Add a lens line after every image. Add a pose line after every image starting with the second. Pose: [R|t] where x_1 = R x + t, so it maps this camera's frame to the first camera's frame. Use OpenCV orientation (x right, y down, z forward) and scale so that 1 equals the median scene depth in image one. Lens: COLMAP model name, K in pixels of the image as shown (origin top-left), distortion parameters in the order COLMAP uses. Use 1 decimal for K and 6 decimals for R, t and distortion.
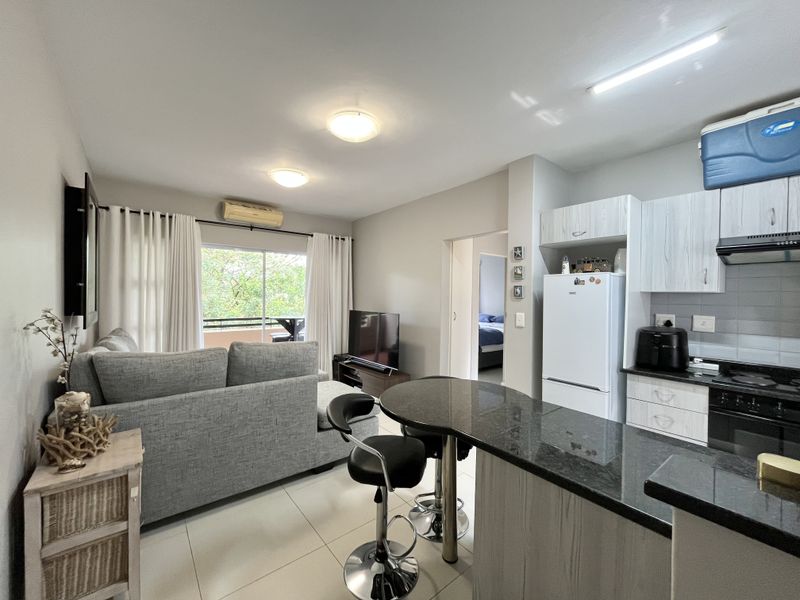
lens RADIAL K [[326.2, 0, 395.9], [0, 326.2, 297.1], [0, 0, 1]] dist [-0.003123, -0.000260]
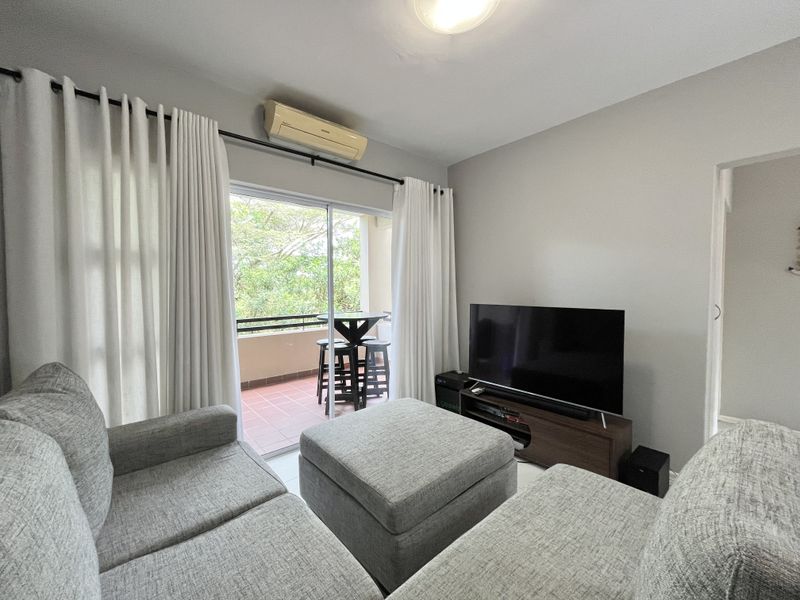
lens RADIAL K [[326.2, 0, 398.7], [0, 326.2, 298.6], [0, 0, 1]] dist [-0.003123, -0.000260]
pose [[0.997591, -0.021939, 0.065802, -0.390516], [0.020227, 0.999442, 0.026570, 0.013402], [-0.066348, -0.025175, 0.997479, 0.493654]]
